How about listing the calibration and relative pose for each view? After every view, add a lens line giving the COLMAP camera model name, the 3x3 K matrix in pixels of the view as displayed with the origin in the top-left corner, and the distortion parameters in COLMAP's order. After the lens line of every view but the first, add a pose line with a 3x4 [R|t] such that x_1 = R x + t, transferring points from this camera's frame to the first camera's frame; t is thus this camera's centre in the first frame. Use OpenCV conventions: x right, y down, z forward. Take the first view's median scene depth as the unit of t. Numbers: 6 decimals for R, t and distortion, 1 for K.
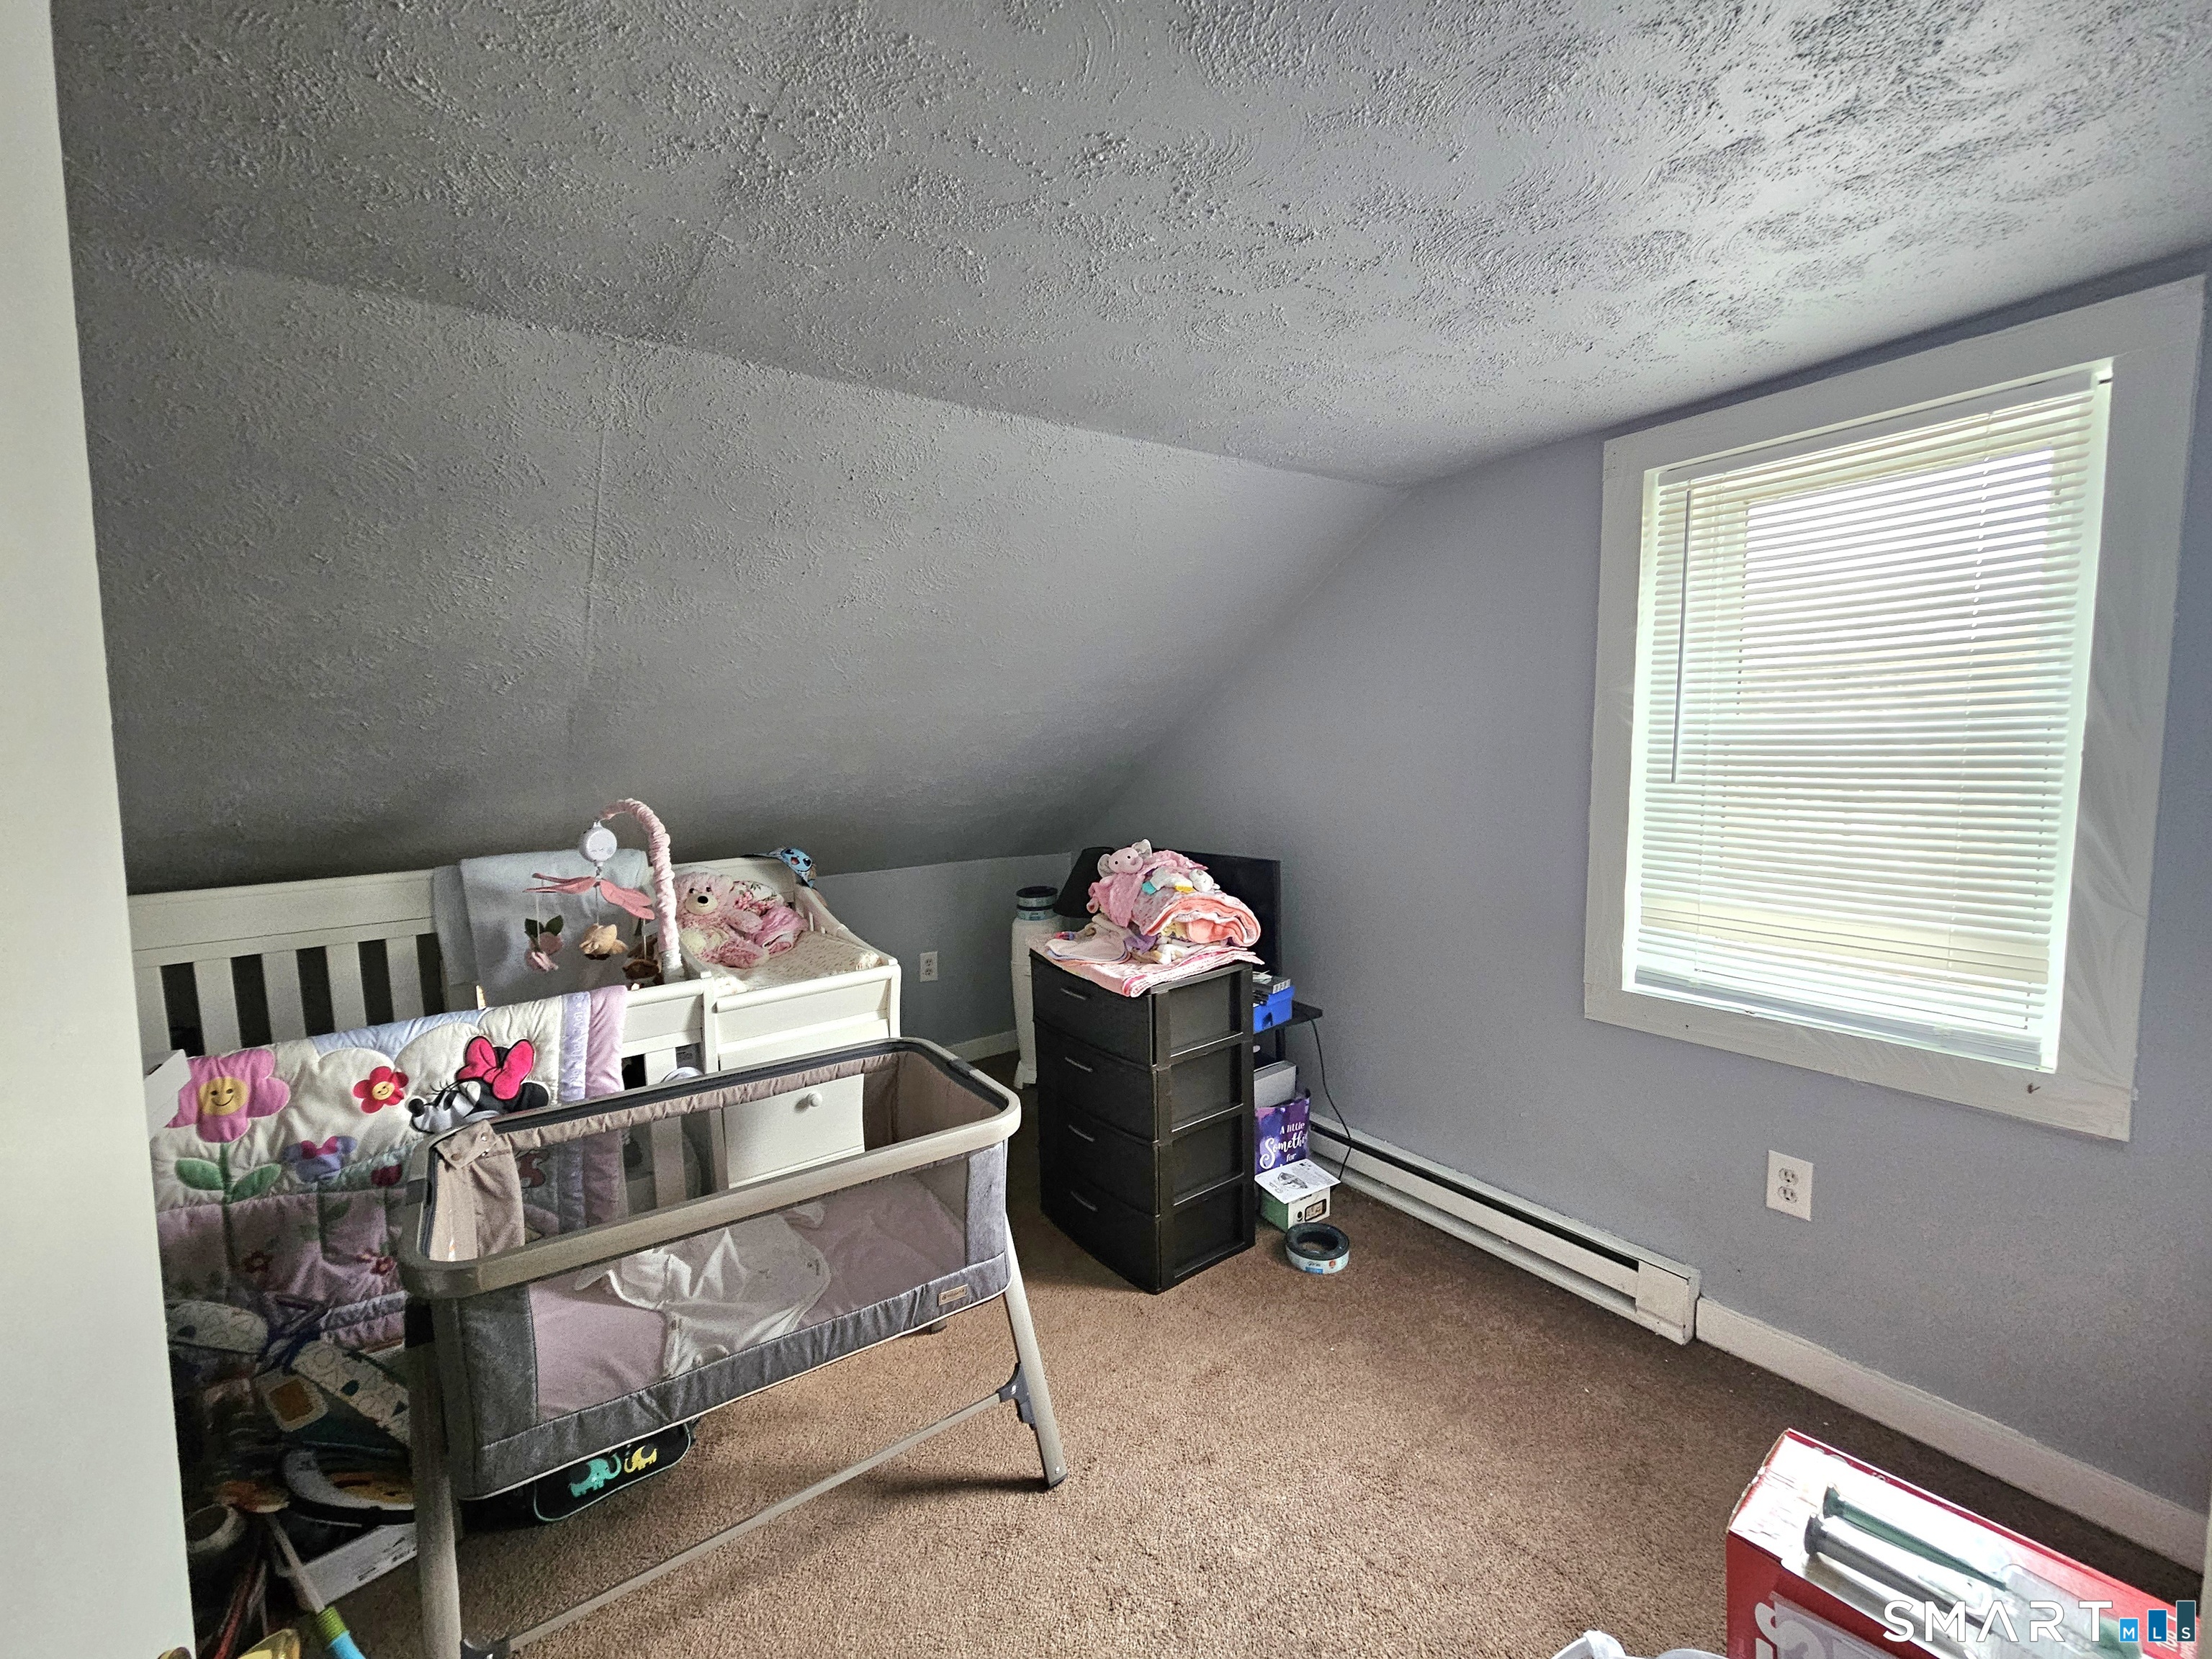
lens RADIAL K [[907.7, 0, 1108.0], [0, 907.7, 827.0], [0, 0, 1]] dist [0.000974, 0.000084]
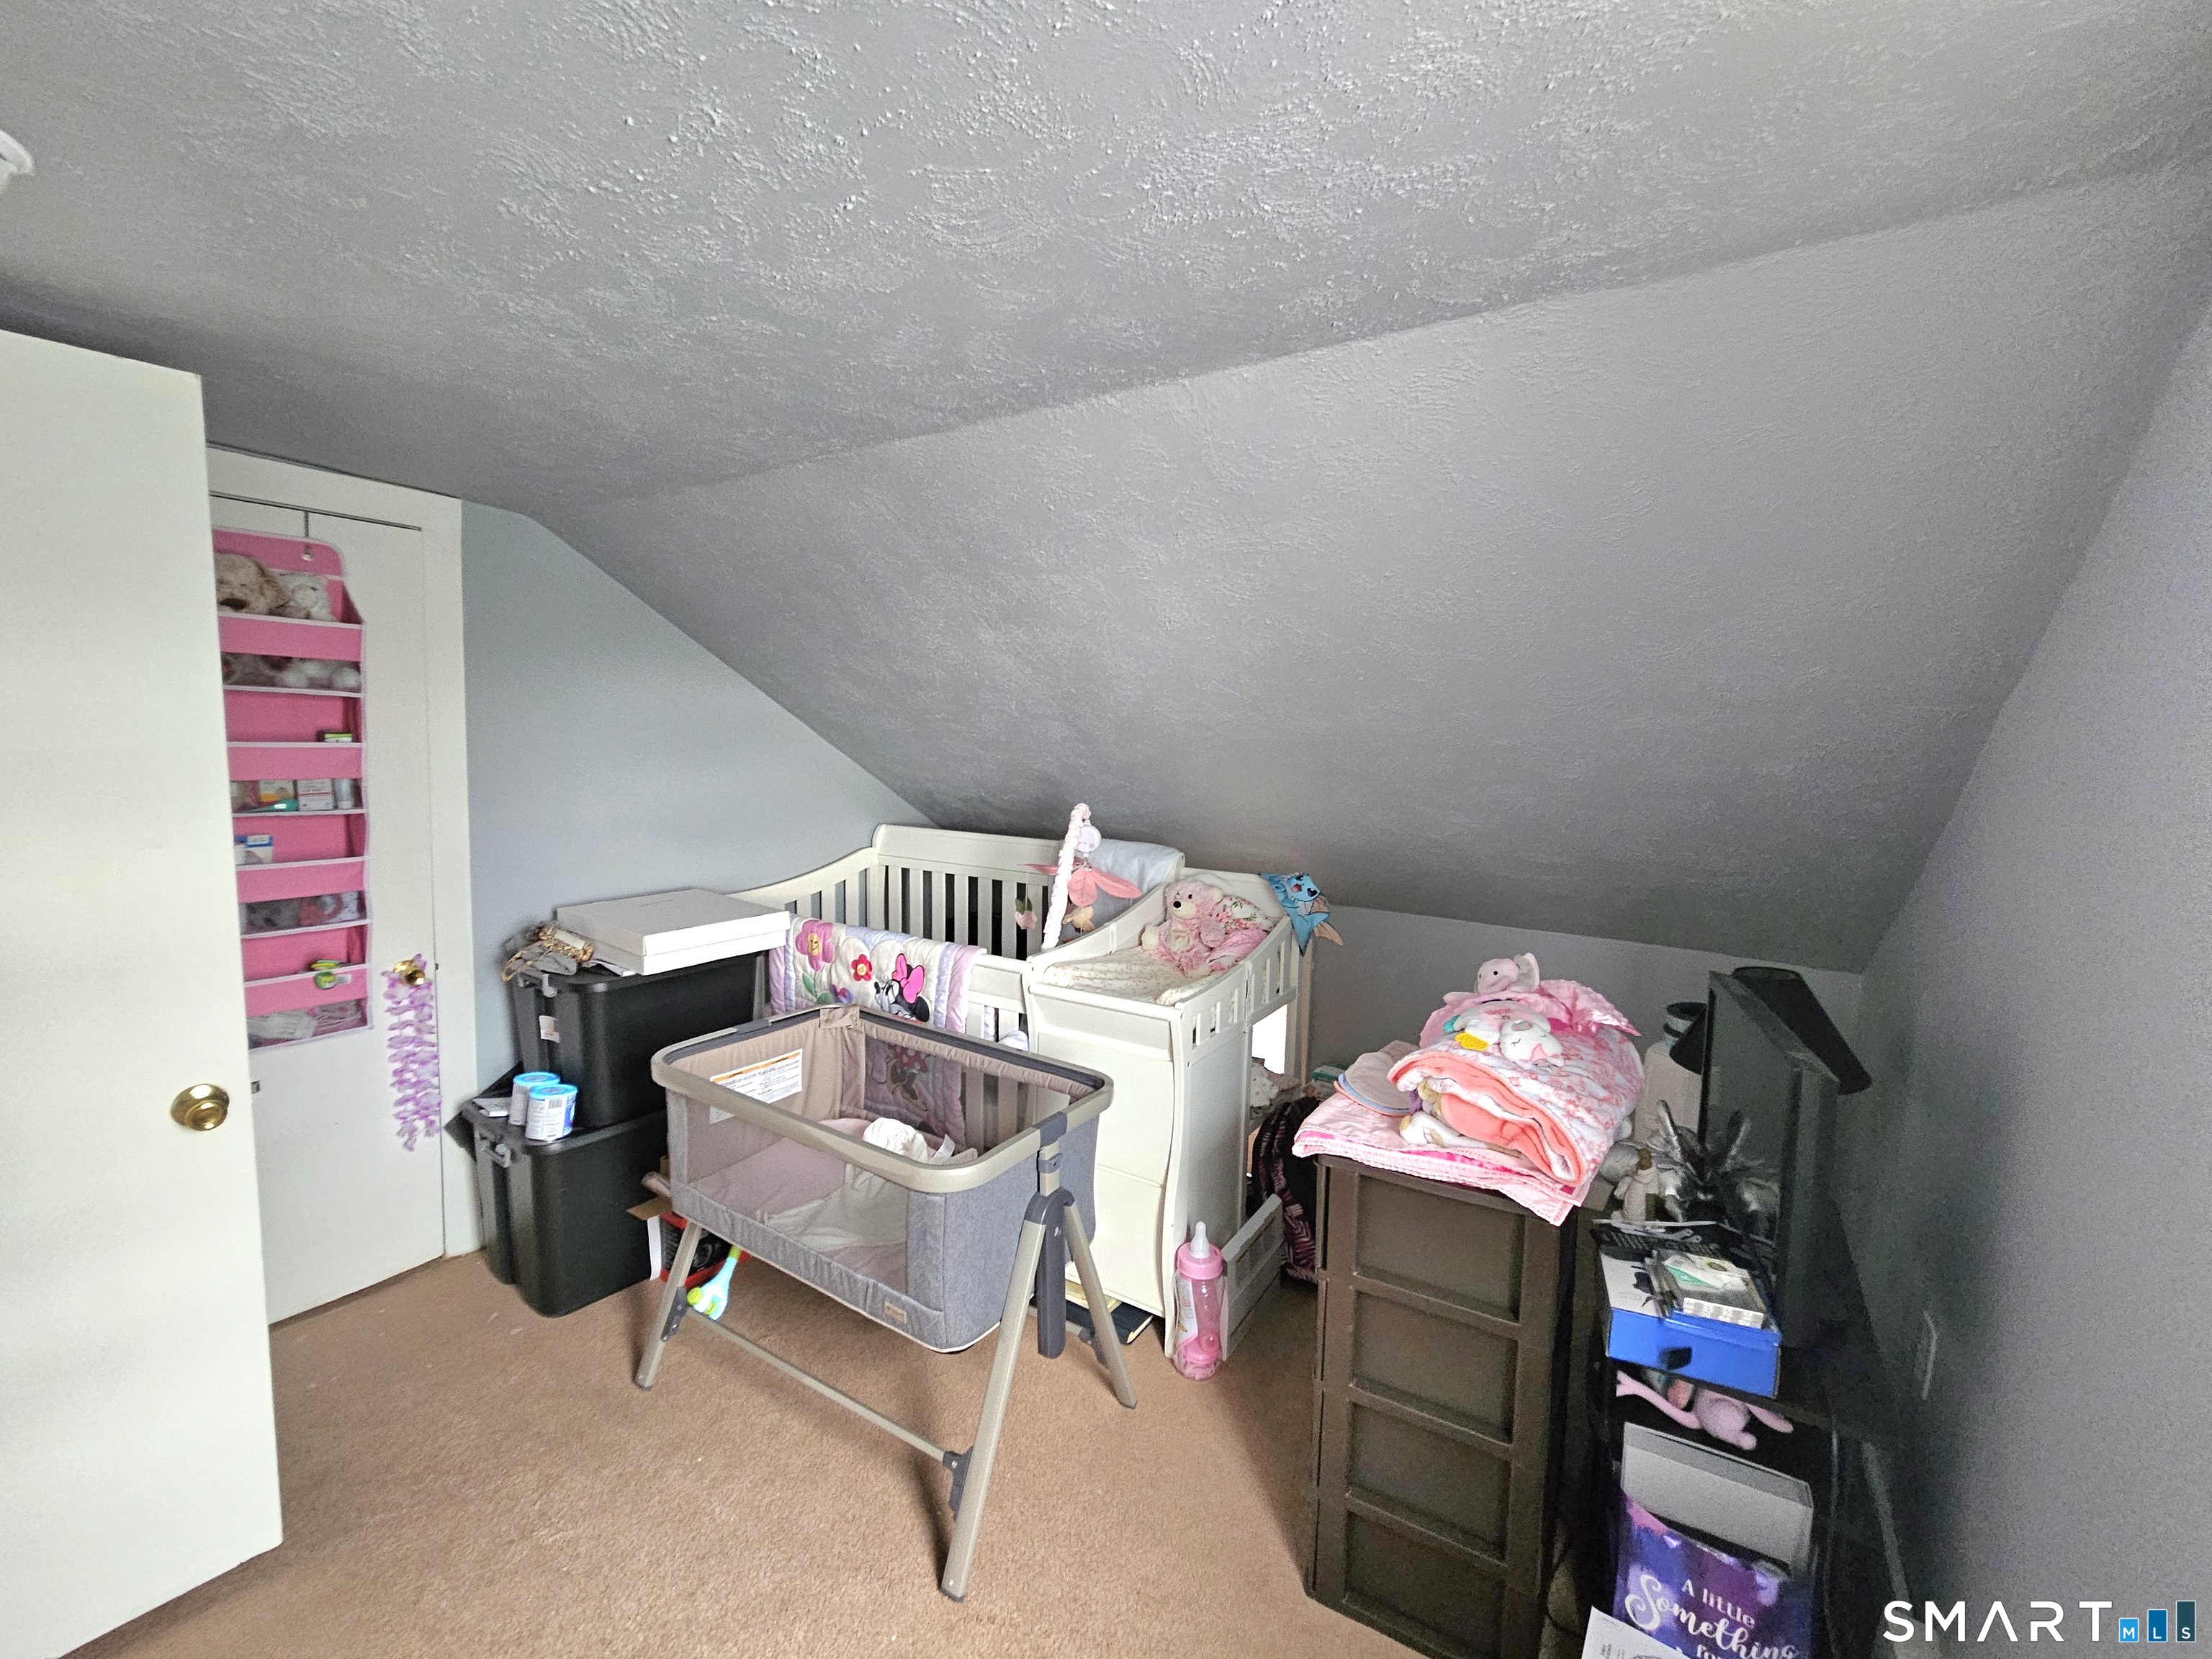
lens RADIAL K [[907.7, 0, 1106.8], [0, 907.7, 825.7], [0, 0, 1]] dist [0.000974, 0.000084]
pose [[0.390639, 0.121506, -0.912490, 0.714557], [-0.132556, 0.988345, 0.074859, -0.118448], [0.910950, 0.091713, 0.402192, 0.697350]]
